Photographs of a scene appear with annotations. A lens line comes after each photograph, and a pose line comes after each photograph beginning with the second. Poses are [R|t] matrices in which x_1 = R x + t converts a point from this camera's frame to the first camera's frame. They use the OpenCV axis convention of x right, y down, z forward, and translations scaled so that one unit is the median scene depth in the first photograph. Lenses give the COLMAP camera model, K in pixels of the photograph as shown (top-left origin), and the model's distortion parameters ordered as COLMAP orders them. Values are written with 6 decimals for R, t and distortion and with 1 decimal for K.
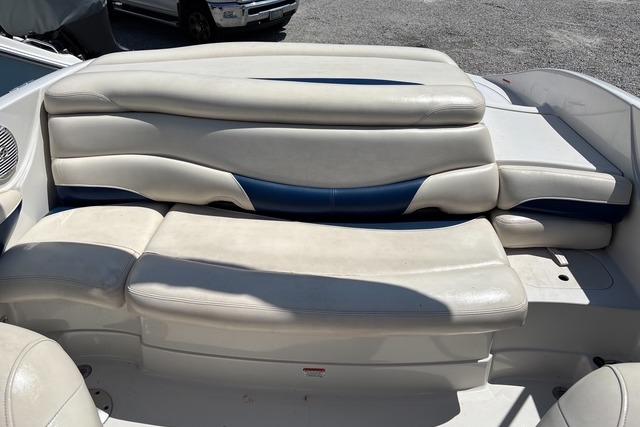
lens RADIAL K [[489.5, 0, 324.0], [0, 489.5, 212.5], [0, 0, 1]] dist [0.041036, -0.048769]
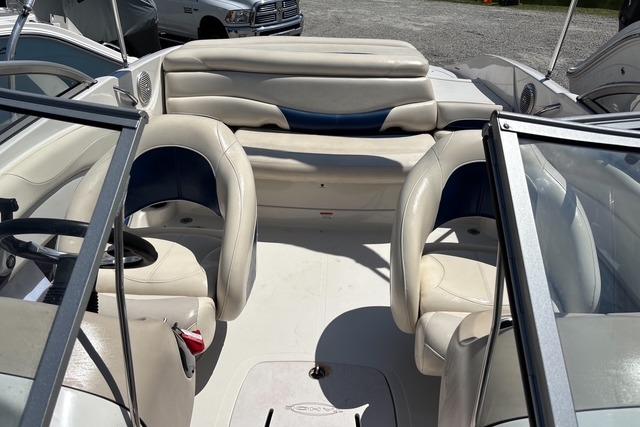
lens RADIAL K [[489.5, 0, 323.8], [0, 489.5, 216.0], [0, 0, 1]] dist [0.041036, -0.048769]
pose [[0.999977, 0.003635, 0.005756, -0.035650], [-0.003322, 0.998559, -0.053553, 0.383653], [-0.005943, 0.053533, 0.998548, -0.643576]]
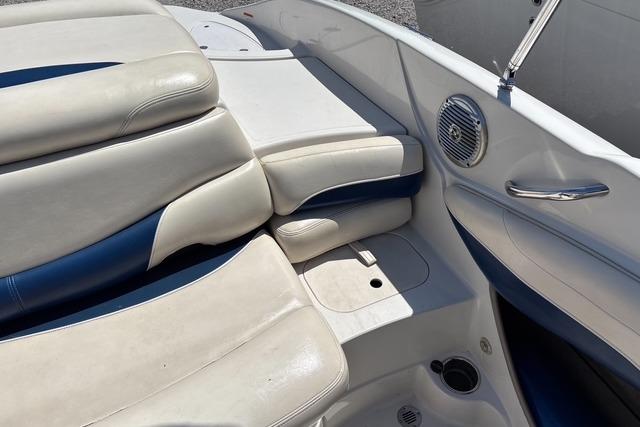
lens RADIAL K [[489.5, 0, 324.5], [0, 489.5, 214.4], [0, 0, 1]] dist [0.041036, -0.048769]
pose [[0.886077, -0.311666, 0.343121, 0.170312], [0.257895, 0.946541, 0.193780, -0.135973], [-0.385173, -0.083215, 0.919085, 0.306341]]
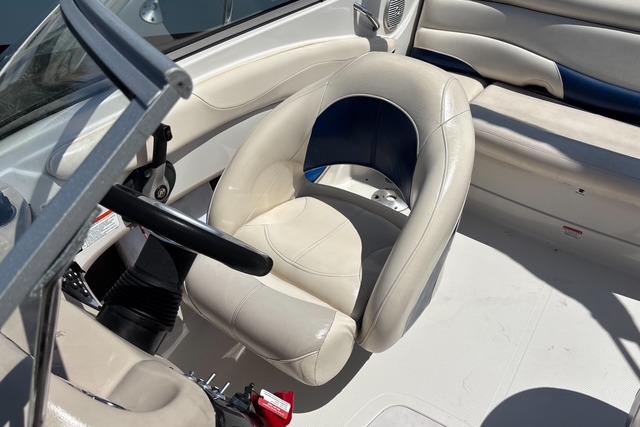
lens RADIAL K [[489.5, 0, 322.0], [0, 489.5, 213.1], [0, 0, 1]] dist [0.041036, -0.048769]
pose [[0.846150, 0.330216, -0.418314, -0.044022], [-0.296957, 0.943903, 0.144441, 0.264126], [0.442545, 0.002003, 0.896744, -0.335748]]
